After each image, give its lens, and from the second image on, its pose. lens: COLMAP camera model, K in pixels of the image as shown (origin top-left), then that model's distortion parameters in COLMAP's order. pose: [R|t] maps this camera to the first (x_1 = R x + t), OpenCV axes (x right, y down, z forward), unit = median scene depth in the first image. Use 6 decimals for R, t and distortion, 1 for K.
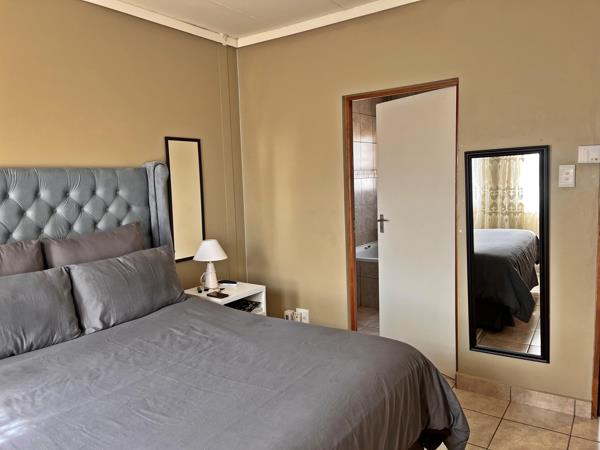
lens RADIAL K [[450.5, 0, 299.3], [0, 450.5, 222.2], [0, 0, 1]] dist [0.005640, -0.002153]
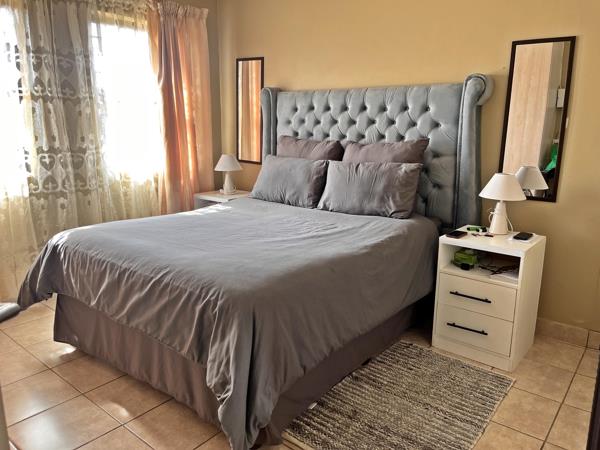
lens RADIAL K [[450.5, 0, 299.9], [0, 450.5, 227.0], [0, 0, 1]] dist [0.005640, -0.002153]
pose [[-0.068381, 0.255000, -0.964520, 0.799070], [-0.099830, 0.960182, 0.260930, -0.053009], [0.992652, 0.114131, -0.040202, 0.896293]]
